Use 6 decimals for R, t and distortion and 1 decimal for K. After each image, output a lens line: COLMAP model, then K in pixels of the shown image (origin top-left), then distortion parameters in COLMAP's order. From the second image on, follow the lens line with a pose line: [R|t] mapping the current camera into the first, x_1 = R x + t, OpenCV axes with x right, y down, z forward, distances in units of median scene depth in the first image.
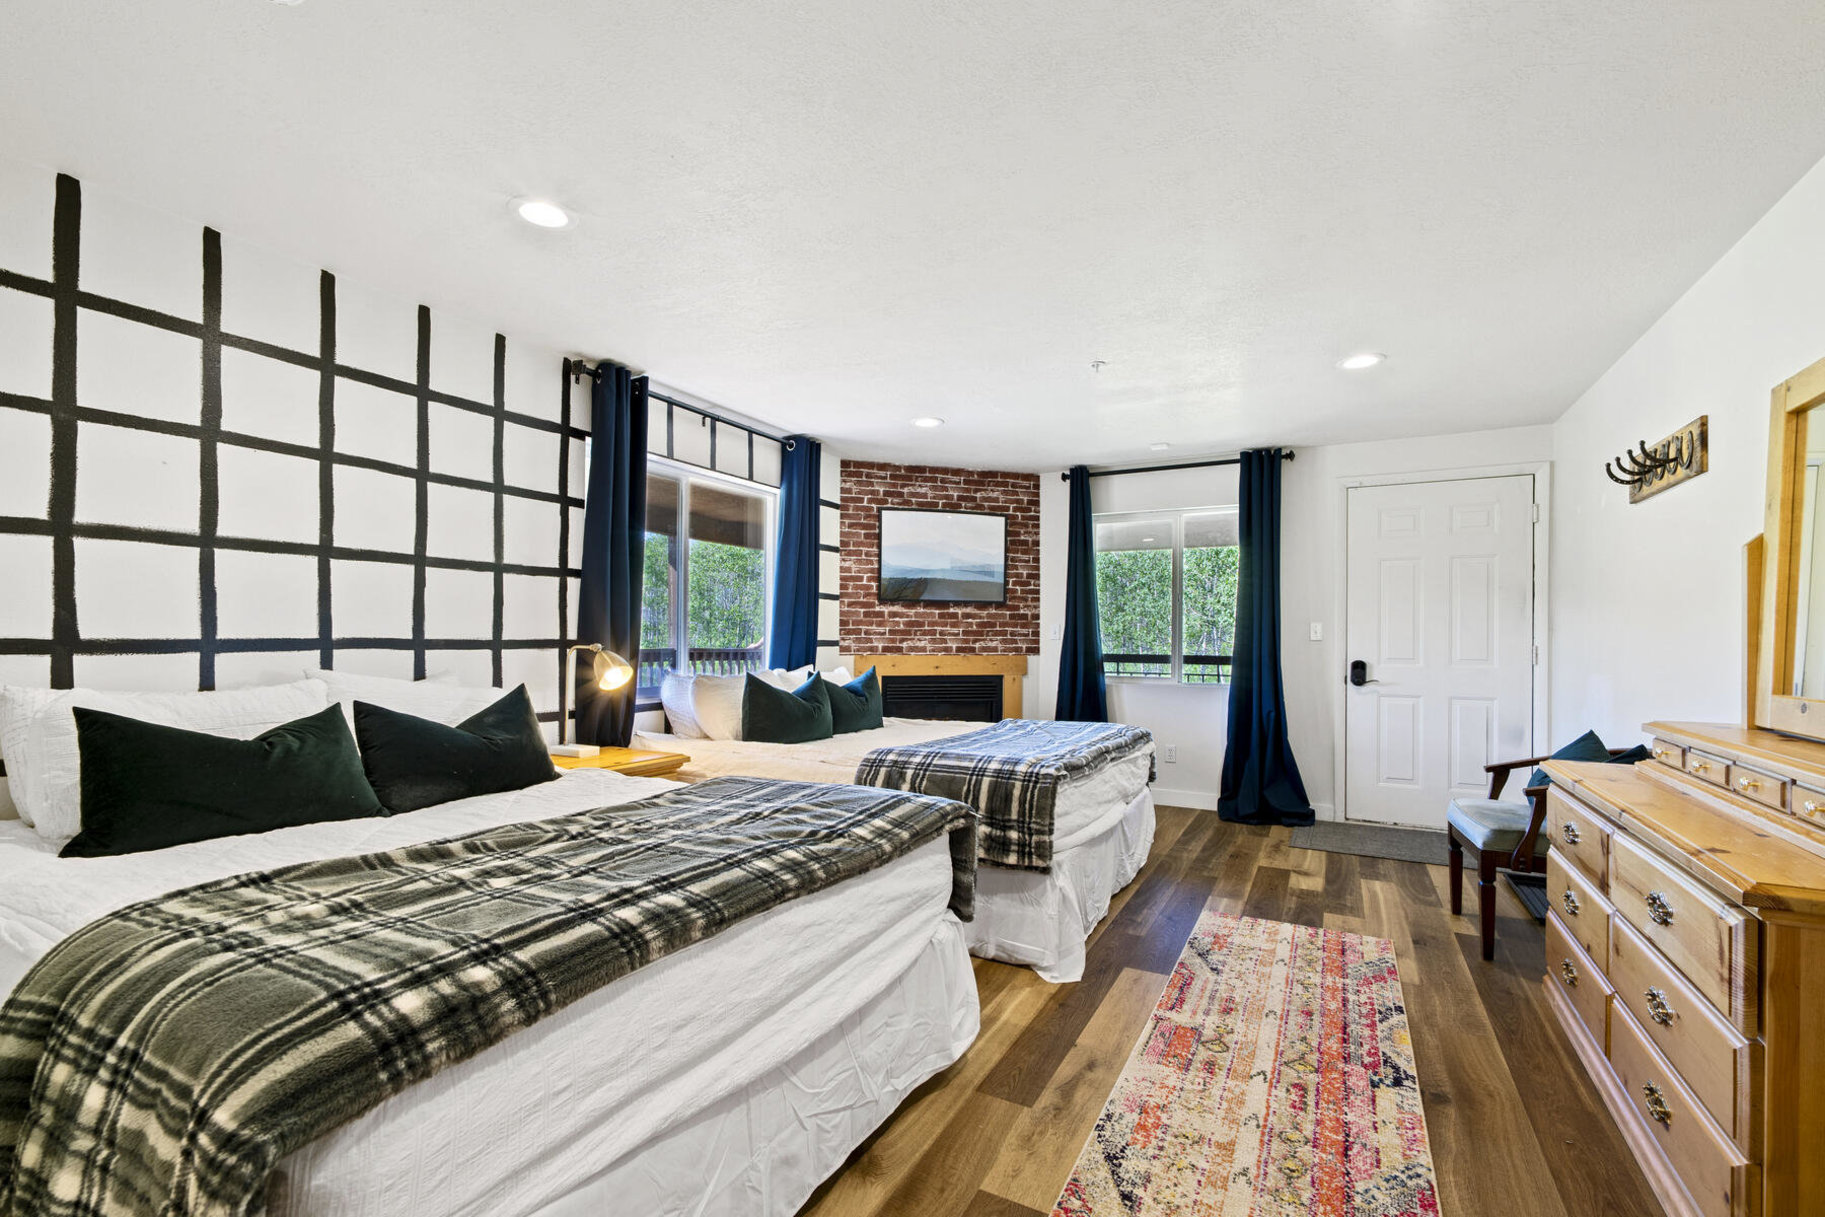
lens RADIAL K [[795.5, 0, 918.0], [0, 795.5, 618.6], [0, 0, 1]] dist [-0.006944, -0.000400]
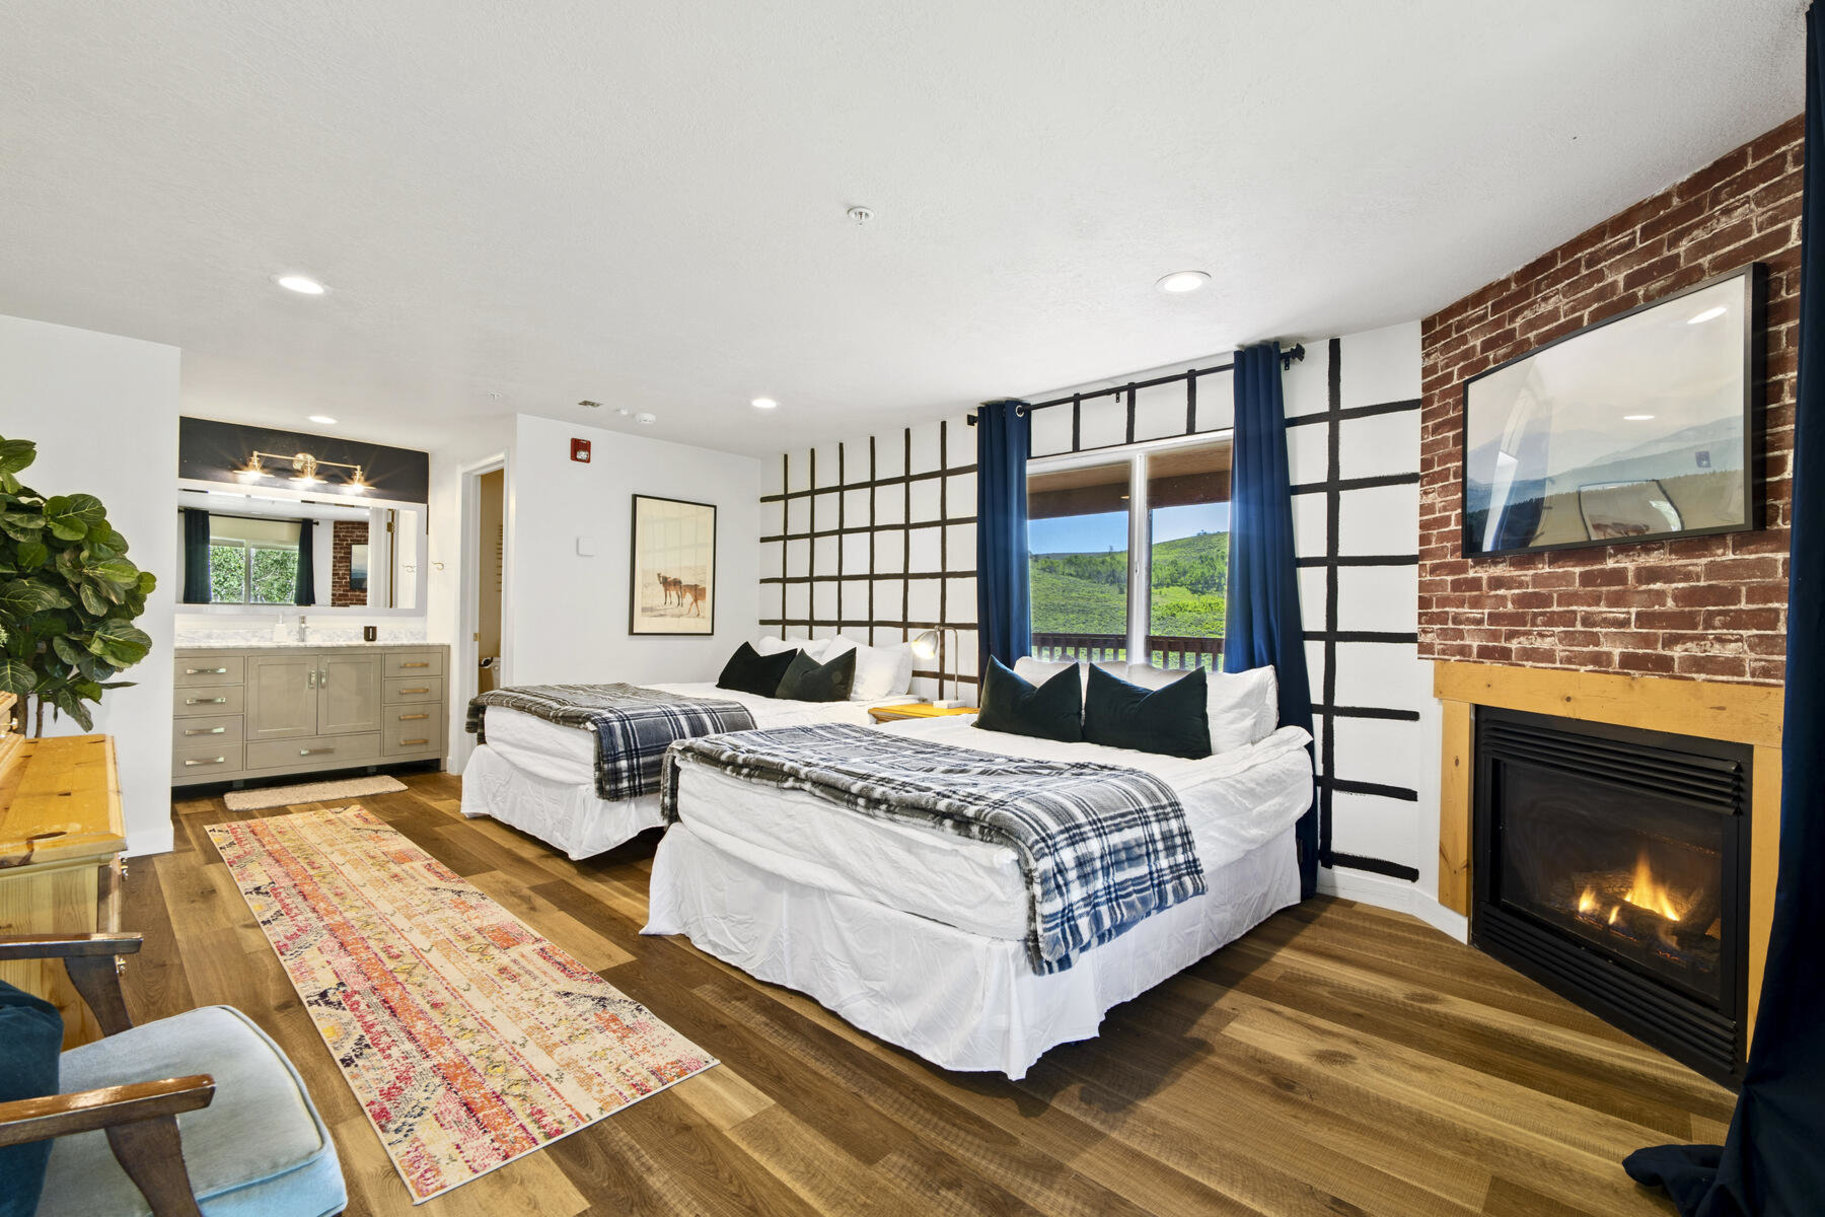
lens RADIAL K [[795.5, 0, 918.0], [0, 795.5, 618.6], [0, 0, 1]] dist [-0.006944, -0.000400]
pose [[-0.266309, -0.007991, -0.963854, 0.555744], [0.007702, 0.999916, -0.010418, 0.019993], [0.963857, -0.010198, -0.266226, 0.800820]]
